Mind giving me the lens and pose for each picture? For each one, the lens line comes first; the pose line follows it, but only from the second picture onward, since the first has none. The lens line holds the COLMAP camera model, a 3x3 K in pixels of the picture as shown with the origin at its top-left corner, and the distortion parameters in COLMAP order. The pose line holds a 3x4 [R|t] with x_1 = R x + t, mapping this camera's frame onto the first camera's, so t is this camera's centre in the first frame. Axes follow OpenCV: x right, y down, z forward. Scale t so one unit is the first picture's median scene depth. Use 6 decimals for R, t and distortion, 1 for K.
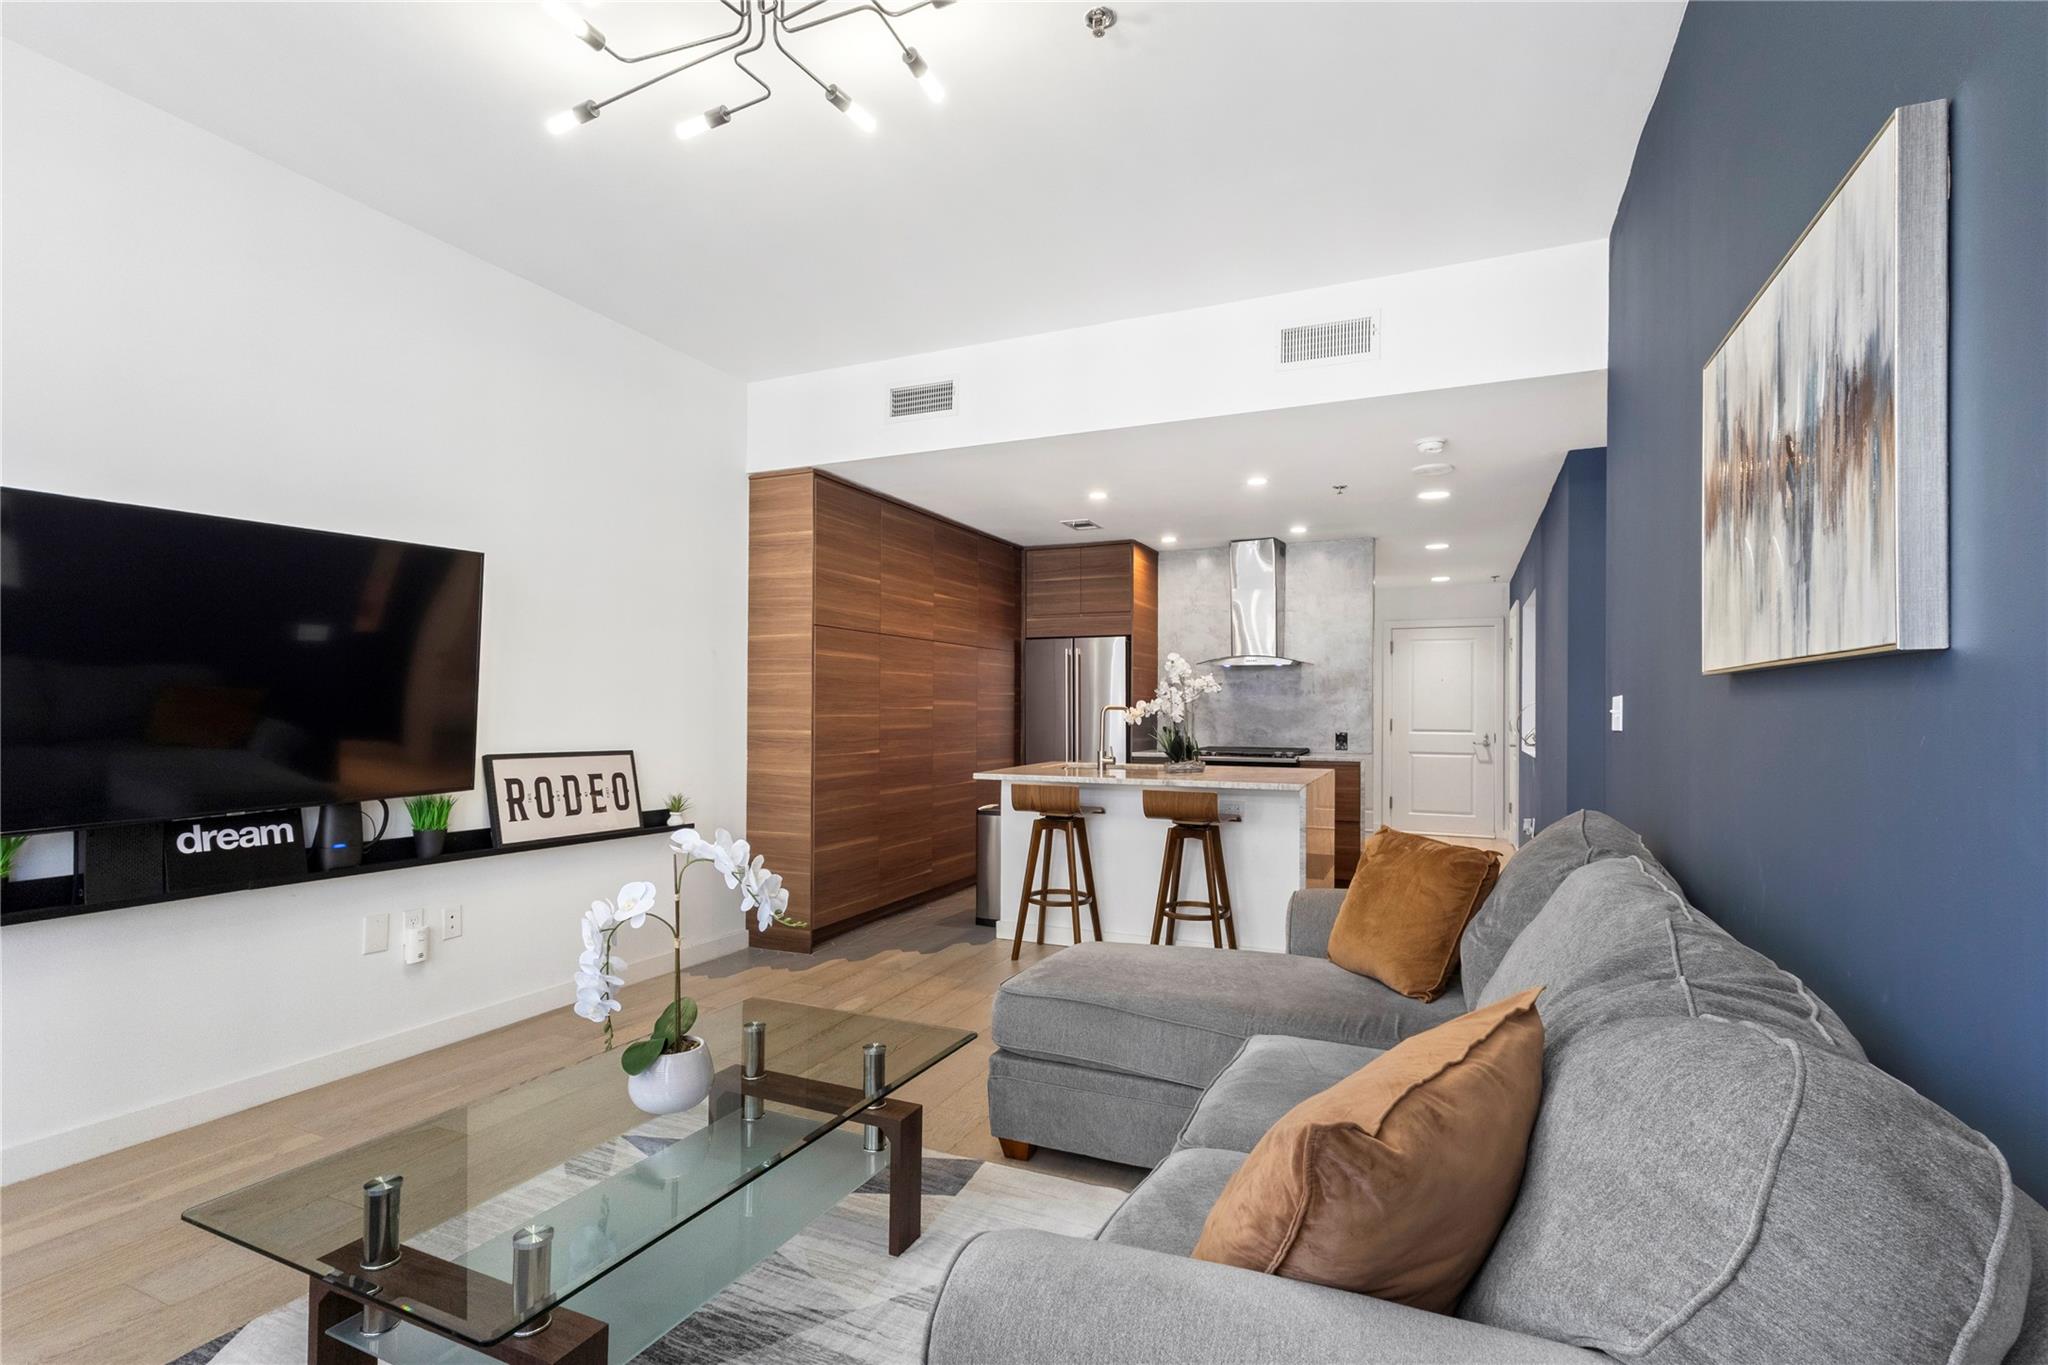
lens RADIAL K [[948.9, 0, 997.2], [0, 948.9, 689.0], [0, 0, 1]] dist [0.010249, -0.000163]
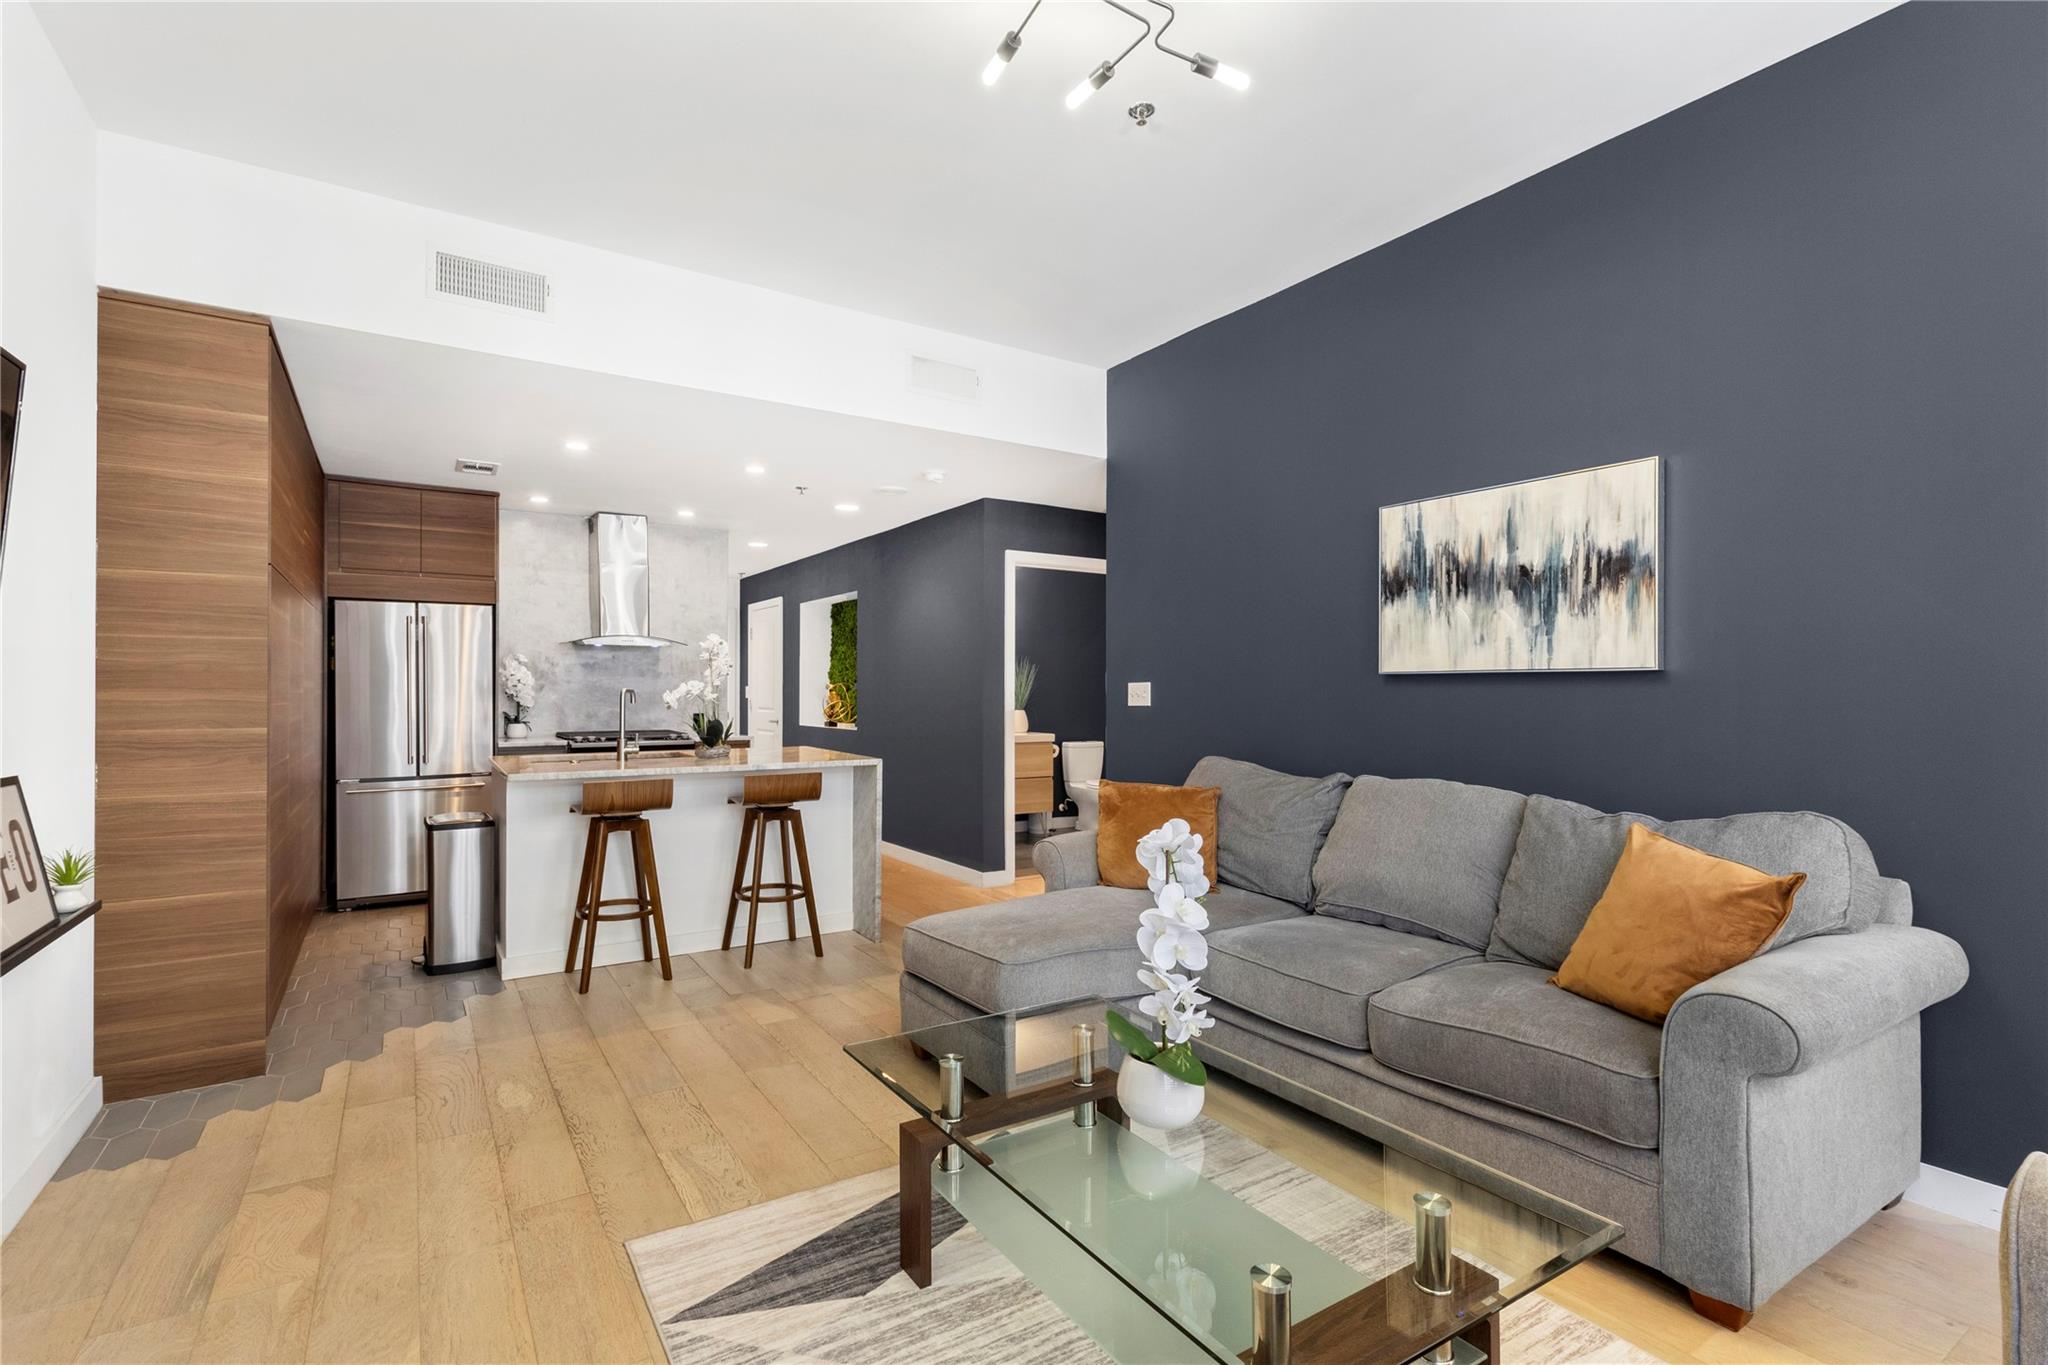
lens RADIAL K [[948.9, 0, 997.2], [0, 948.9, 689.0], [0, 0, 1]] dist [0.010249, -0.000163]
pose [[0.542746, -0.002169, 0.839894, -0.422744], [-0.014080, 0.999833, 0.011680, 0.002702], [-0.839779, -0.018165, 0.542625, 0.207882]]
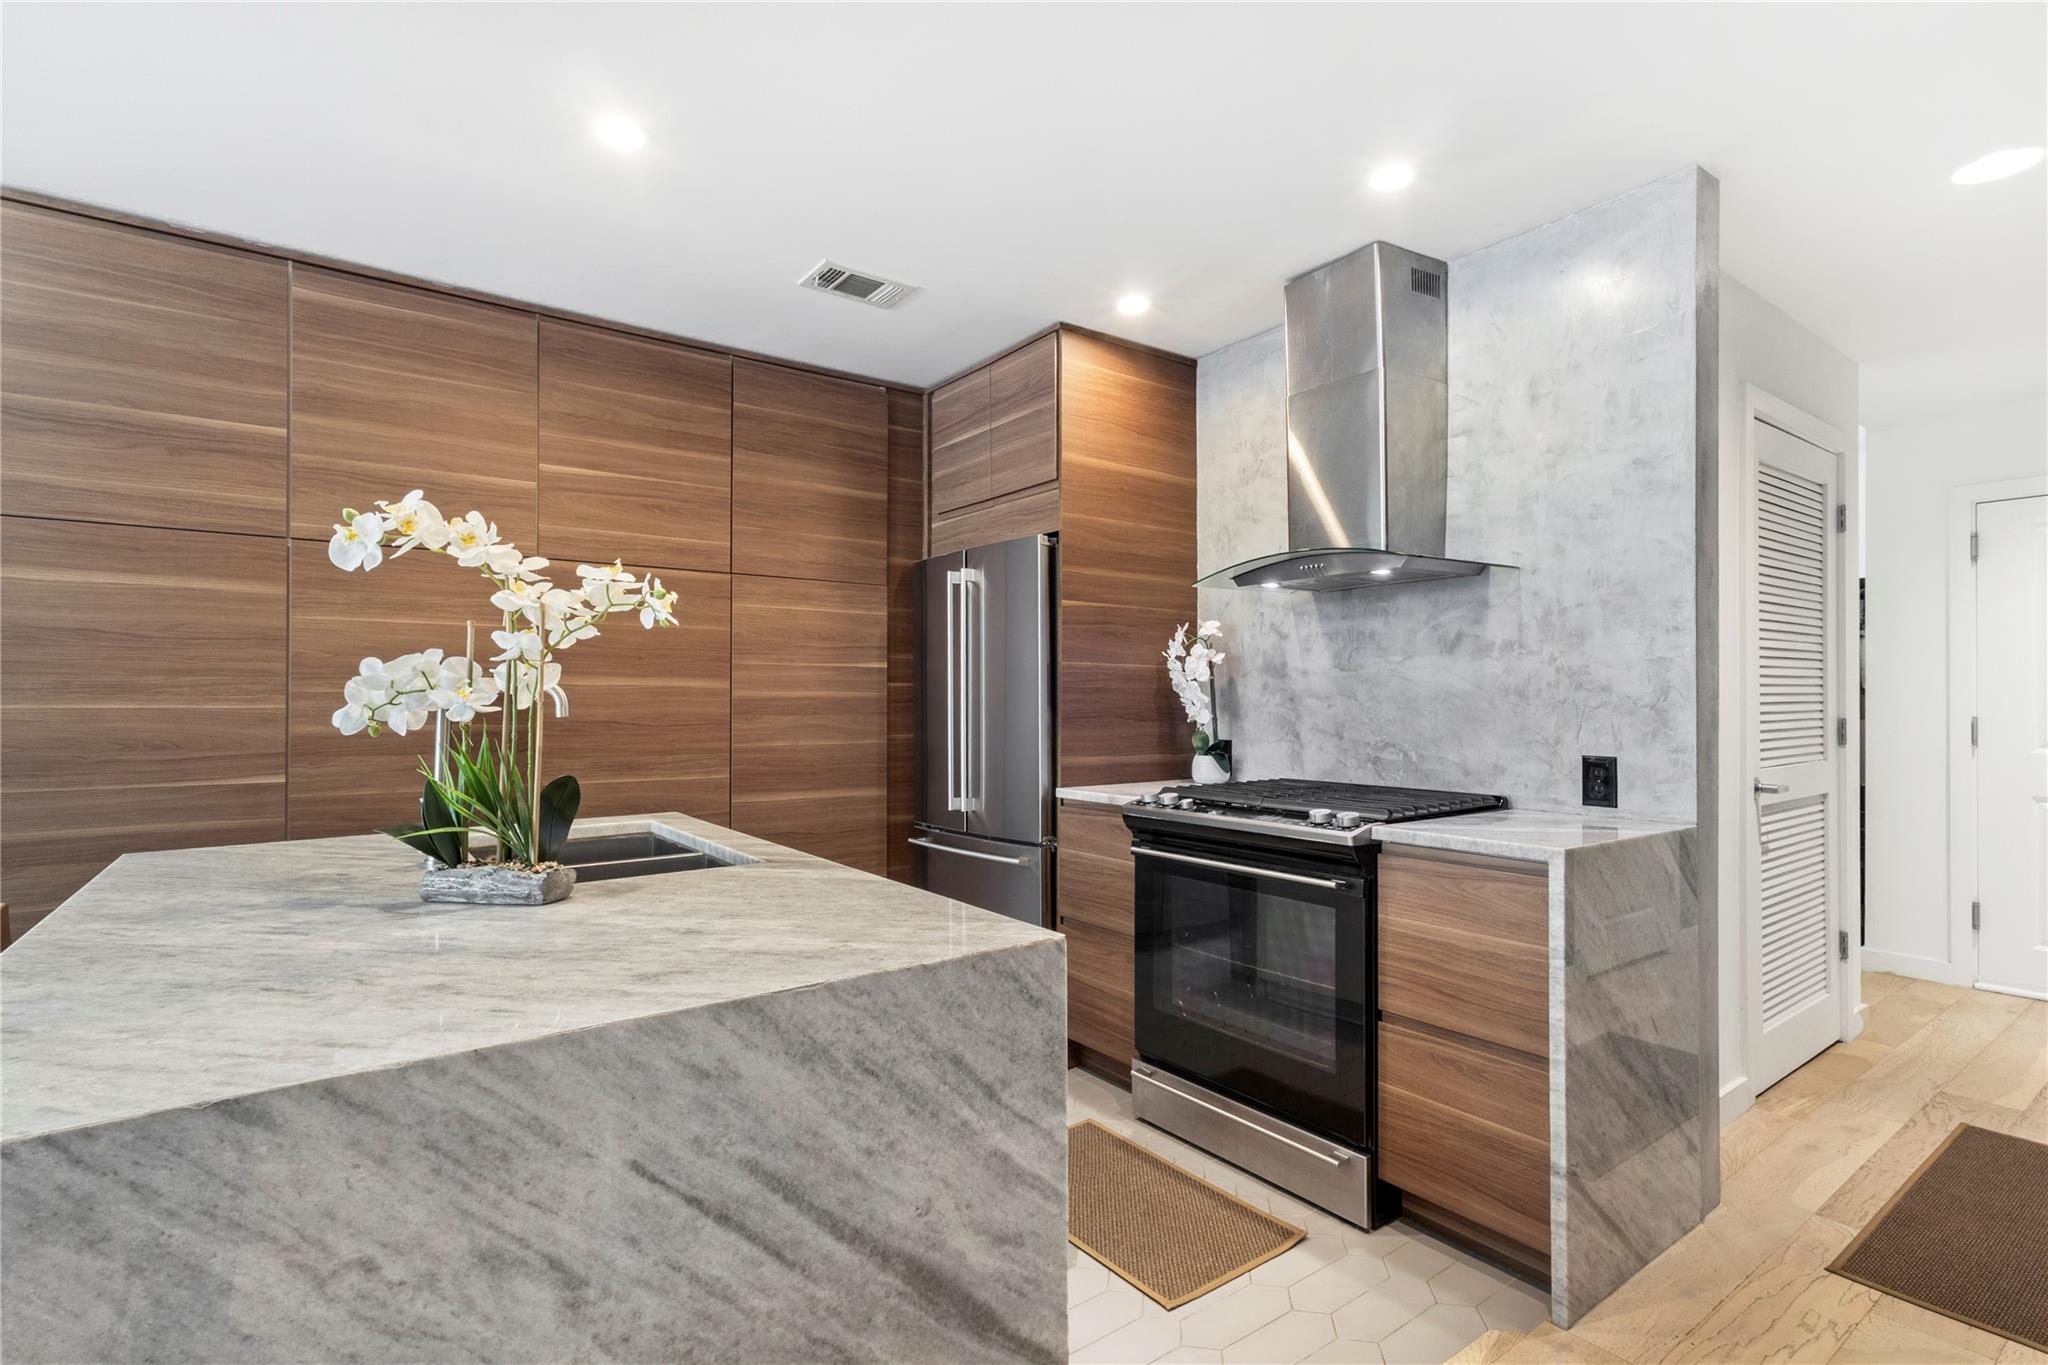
lens RADIAL K [[948.9, 0, 997.2], [0, 948.9, 689.0], [0, 0, 1]] dist [0.010249, -0.000163]
pose [[0.873294, -0.006007, -0.487157, 0.431366], [0.012092, 0.999883, 0.009347, 0.019191], [0.487044, -0.014053, 0.873264, 0.743220]]
